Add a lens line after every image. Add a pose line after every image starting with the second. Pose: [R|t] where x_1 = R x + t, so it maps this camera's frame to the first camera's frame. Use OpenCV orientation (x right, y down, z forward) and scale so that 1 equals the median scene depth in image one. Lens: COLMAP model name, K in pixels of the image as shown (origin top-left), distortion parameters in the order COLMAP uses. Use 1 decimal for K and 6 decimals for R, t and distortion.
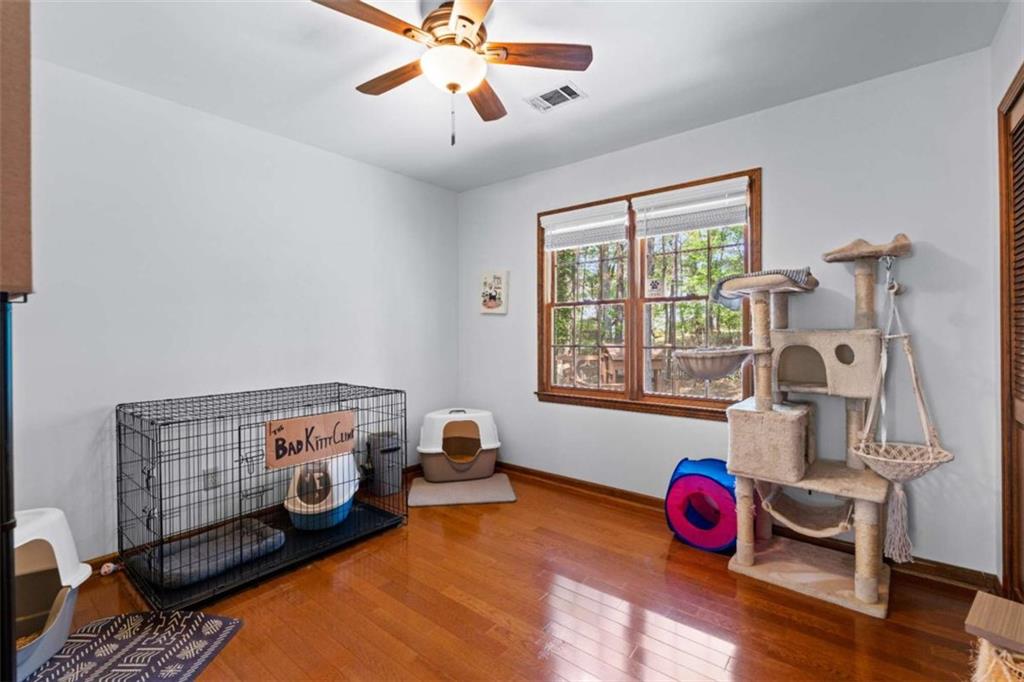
lens RADIAL K [[447.8, 0, 511.8], [0, 447.8, 337.8], [0, 0, 1]] dist [-0.003100, 0.000811]
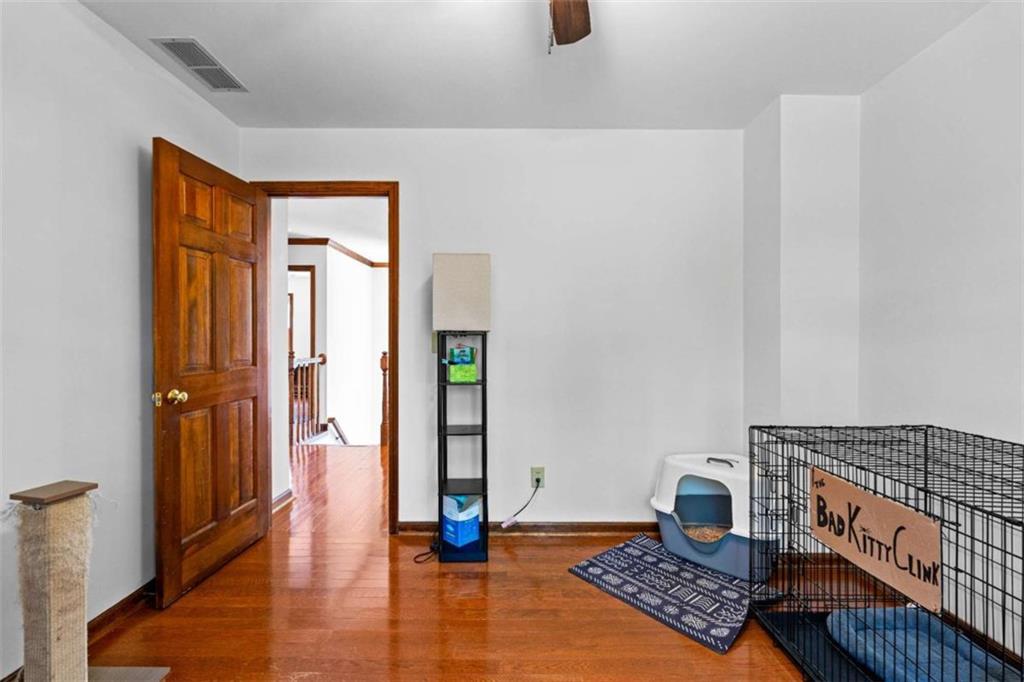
lens RADIAL K [[447.8, 0, 514.2], [0, 447.8, 336.5], [0, 0, 1]] dist [-0.003100, 0.000811]
pose [[-0.776926, 0.003279, -0.629583, 0.268115], [-0.001012, 0.999979, 0.006457, -0.022501], [0.629591, 0.005654, -0.776906, 1.229540]]
